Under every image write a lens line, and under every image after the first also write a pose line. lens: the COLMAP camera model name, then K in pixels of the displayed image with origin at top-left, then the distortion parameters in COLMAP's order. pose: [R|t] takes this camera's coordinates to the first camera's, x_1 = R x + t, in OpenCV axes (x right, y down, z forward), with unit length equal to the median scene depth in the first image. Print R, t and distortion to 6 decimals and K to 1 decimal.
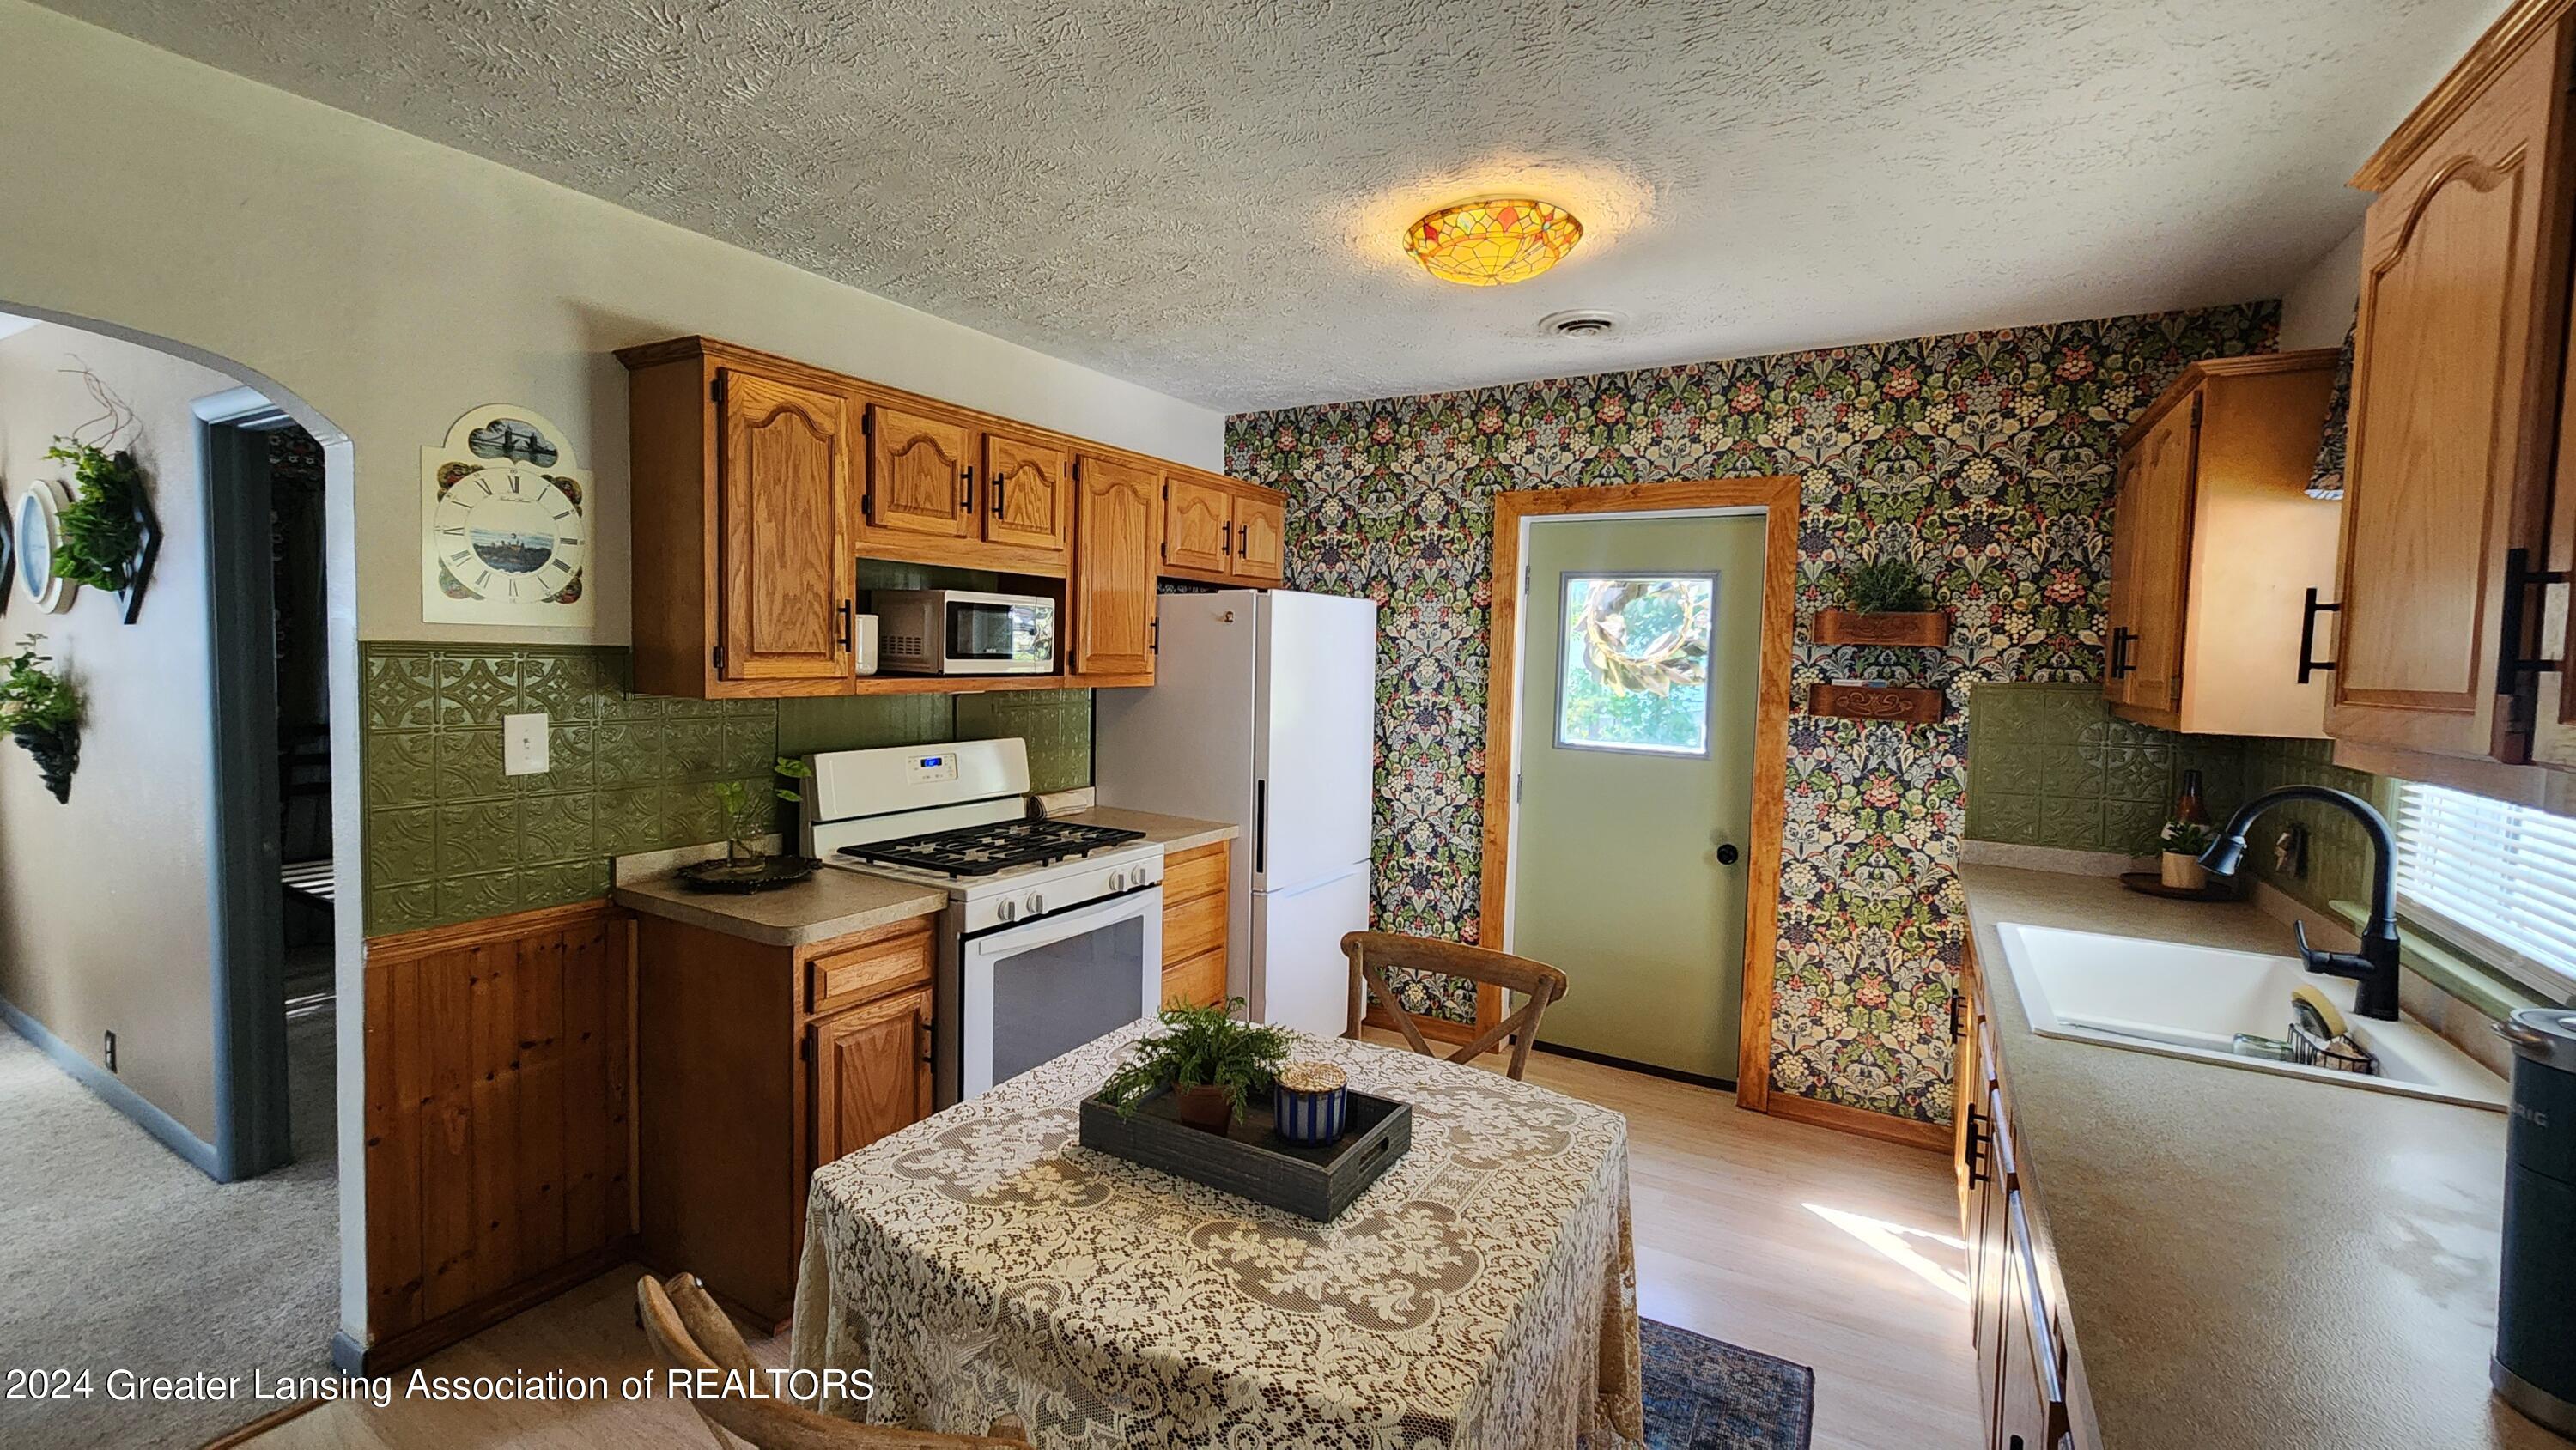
lens RADIAL K [[1077.7, 0, 1288.7], [0, 1077.7, 708.7], [0, 0, 1]] dist [0.000659, 0.000074]
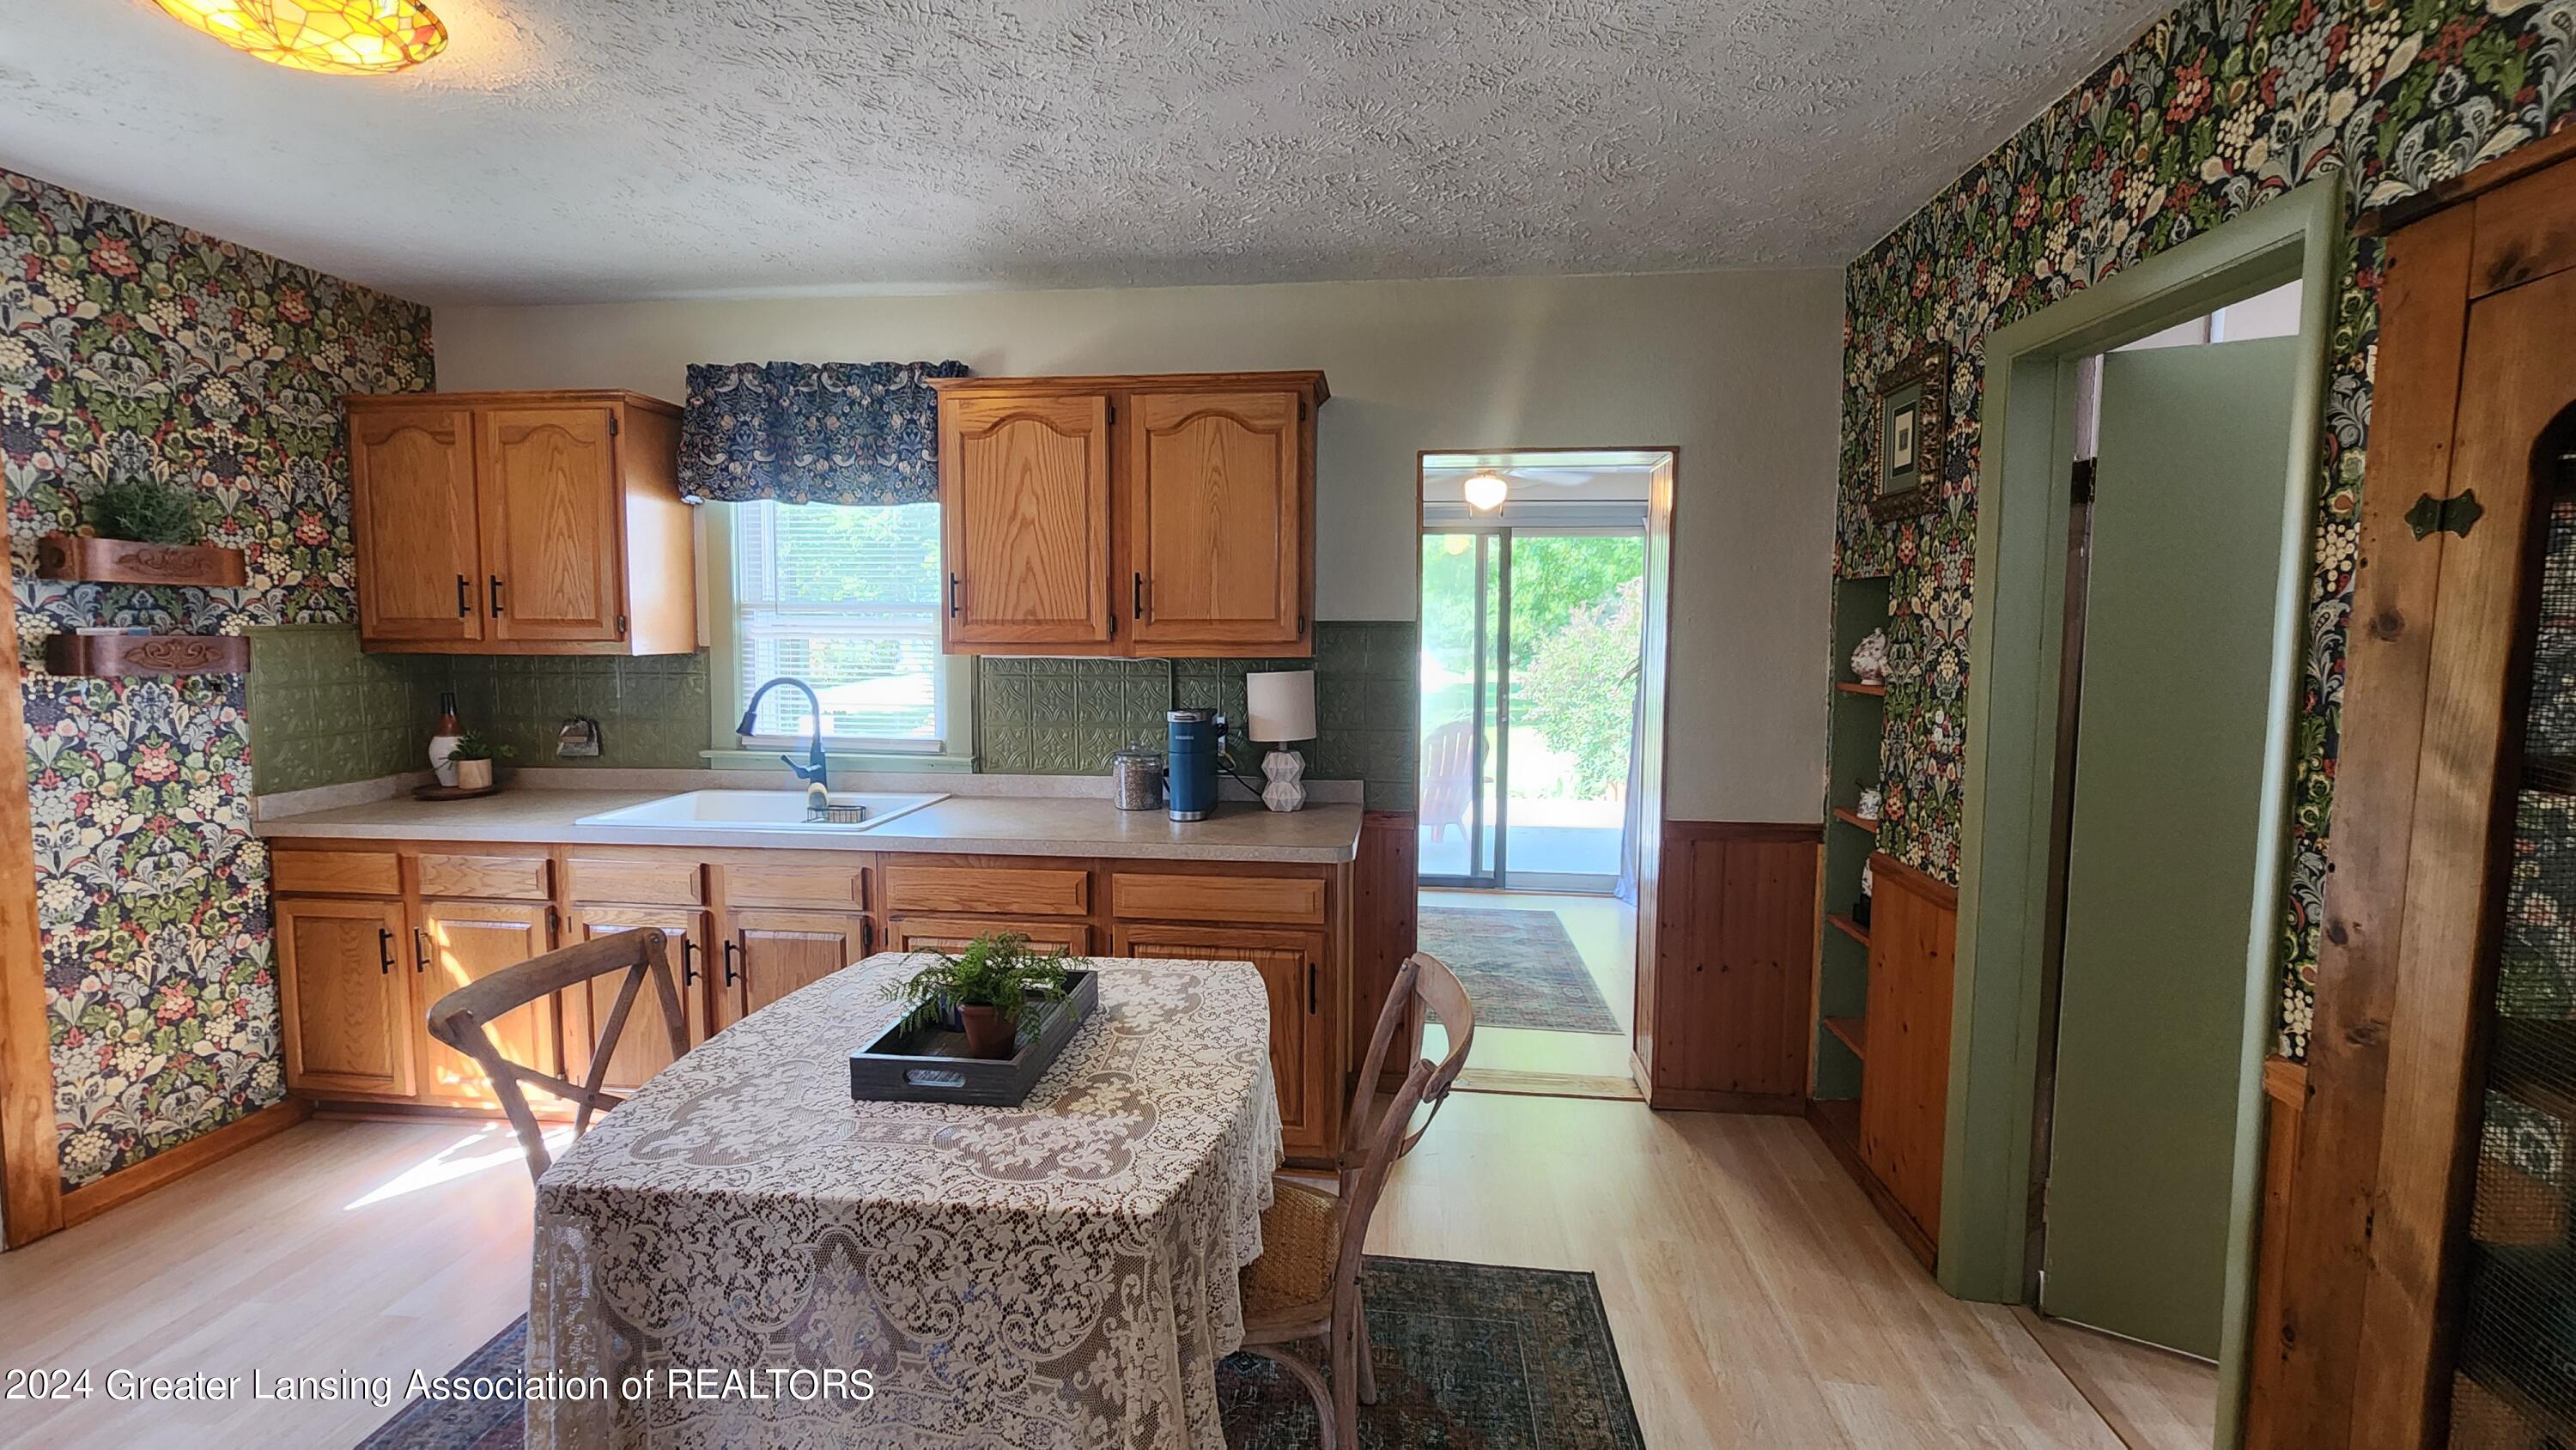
lens RADIAL K [[1077.7, 0, 1285.4], [0, 1077.7, 721.8], [0, 0, 1]] dist [0.000659, 0.000074]
pose [[-0.412604, -0.108219, 0.904459, -0.571279], [0.035227, 0.990279, 0.134557, -0.035927], [-0.910229, 0.087380, -0.404781, 0.566117]]
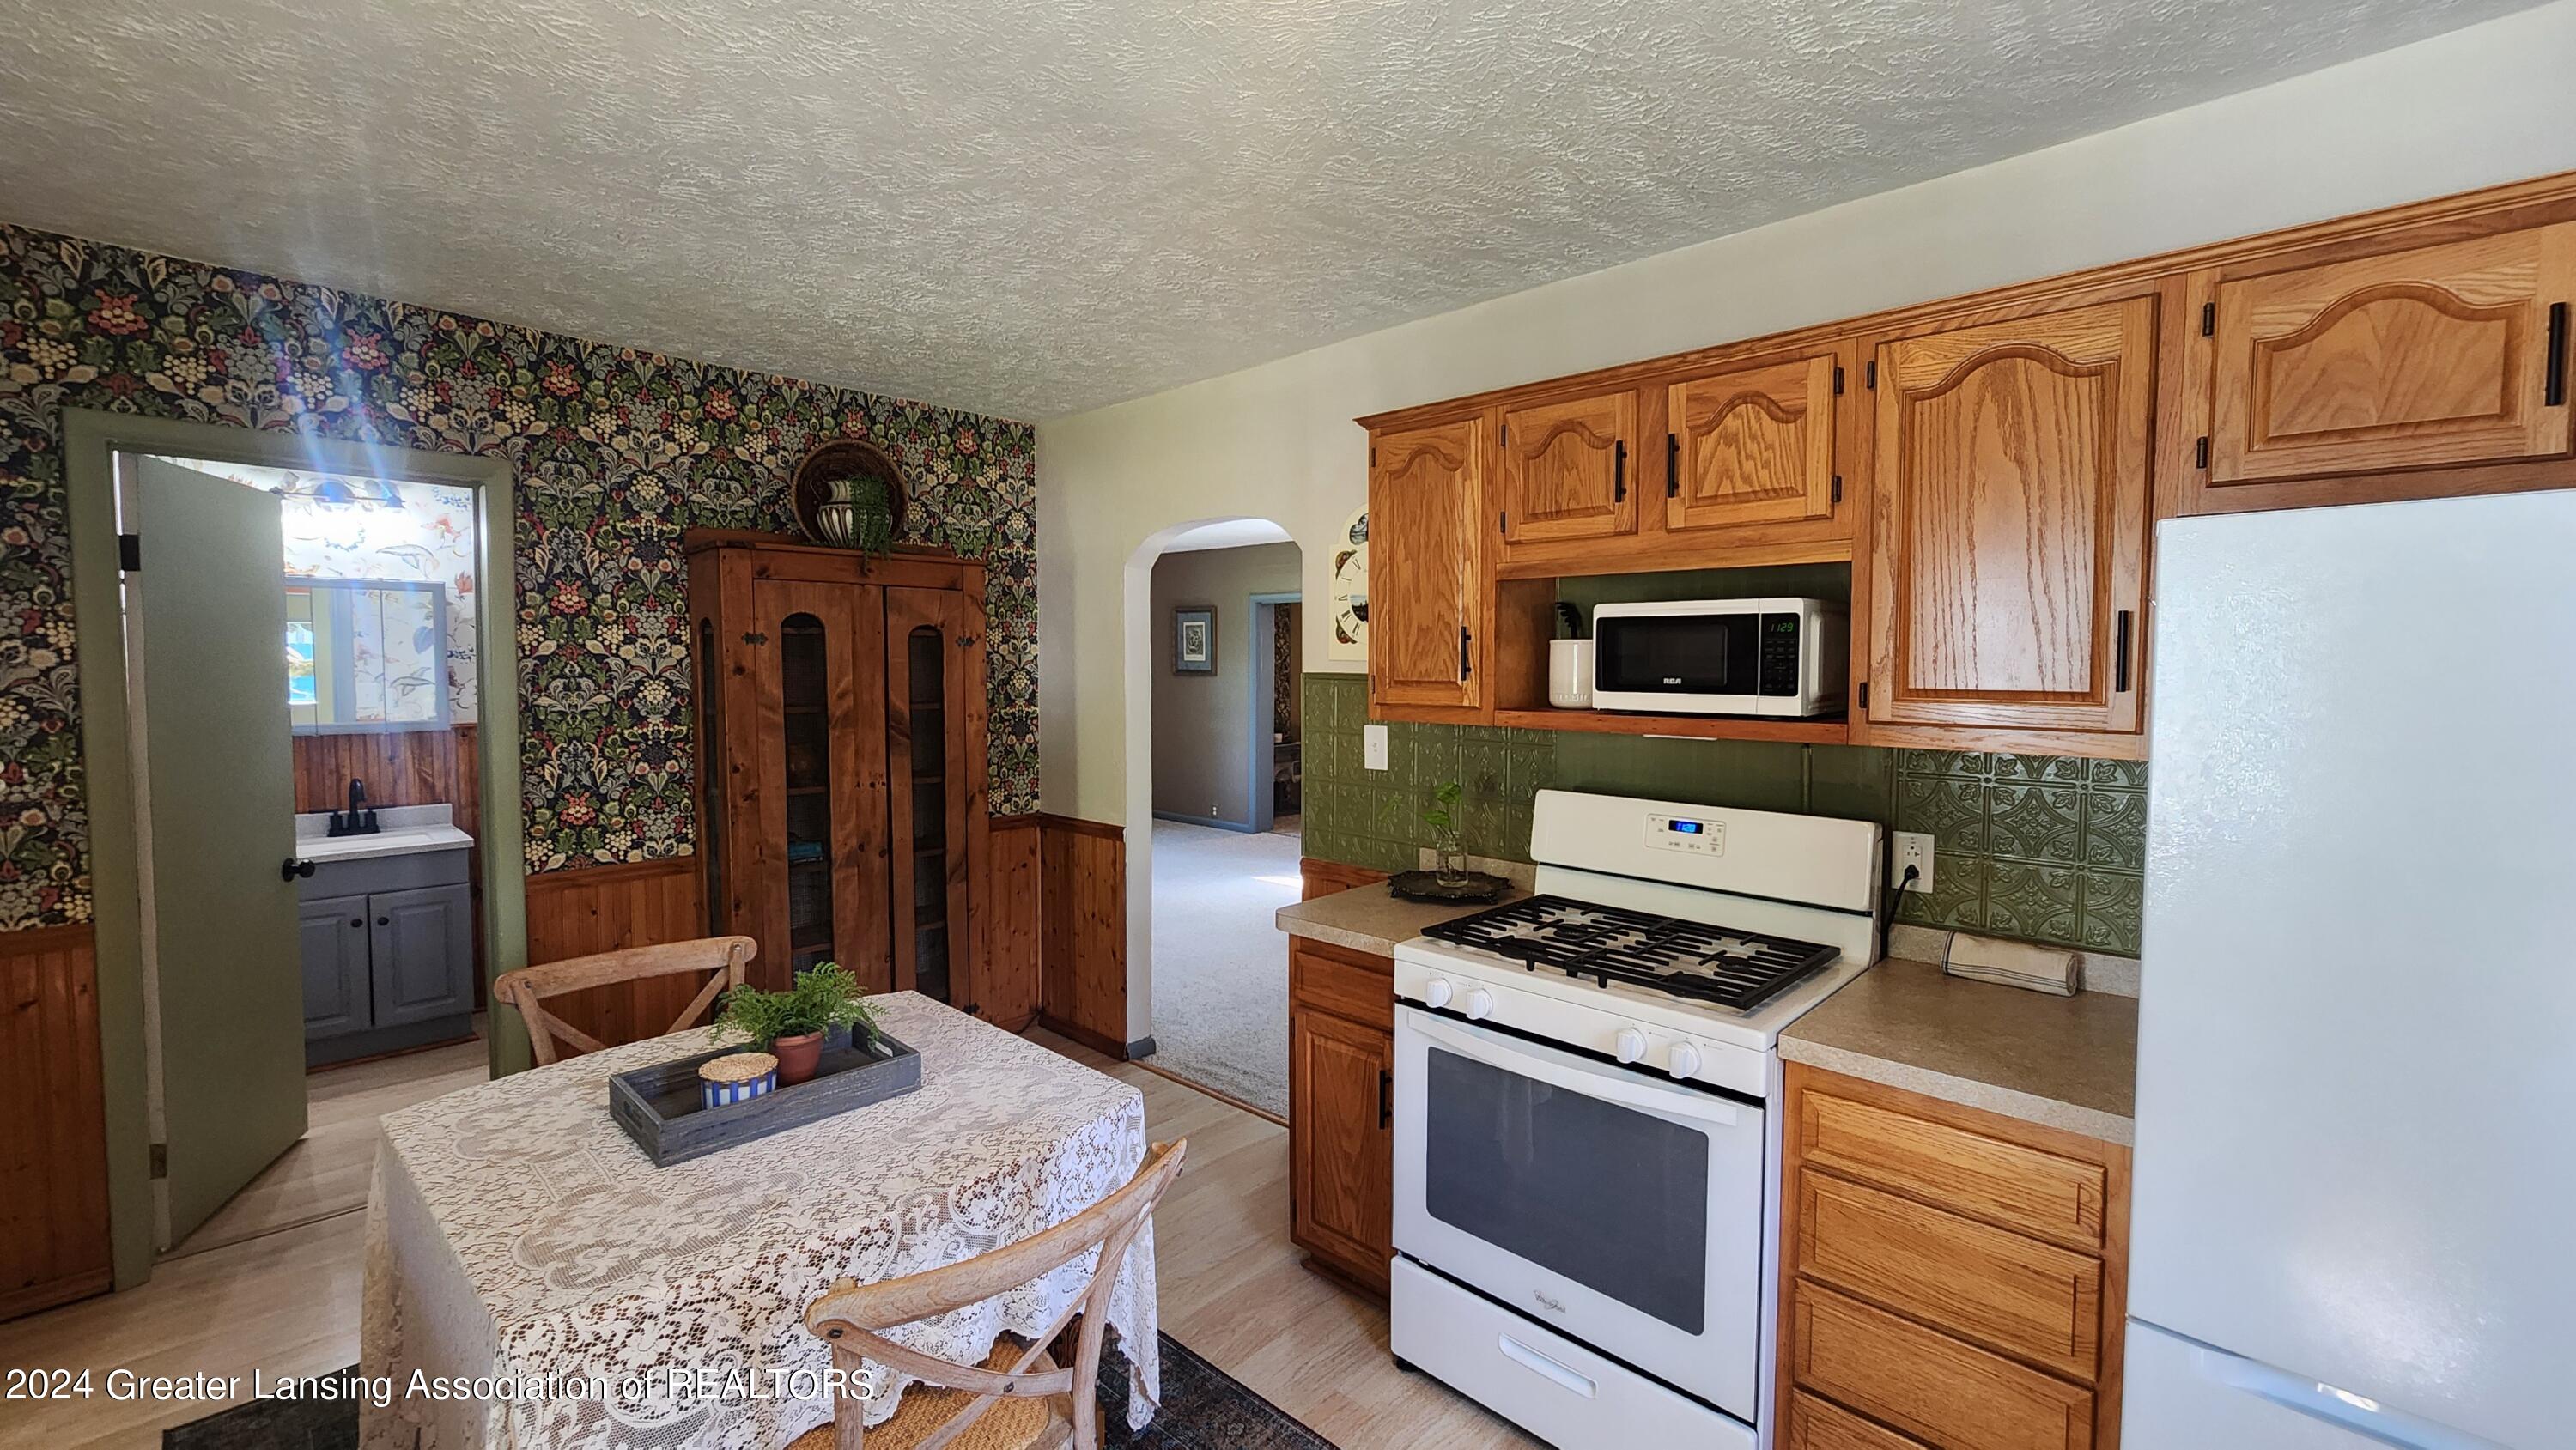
lens RADIAL K [[1077.7, 0, 1287.9], [0, 1077.7, 701.6], [0, 0, 1]] dist [0.000659, 0.000074]
pose [[-0.240606, 0.017357, -0.970468, 0.556925], [-0.059426, 0.997701, 0.032578, -0.054756], [0.968802, 0.065509, -0.239021, 1.055723]]
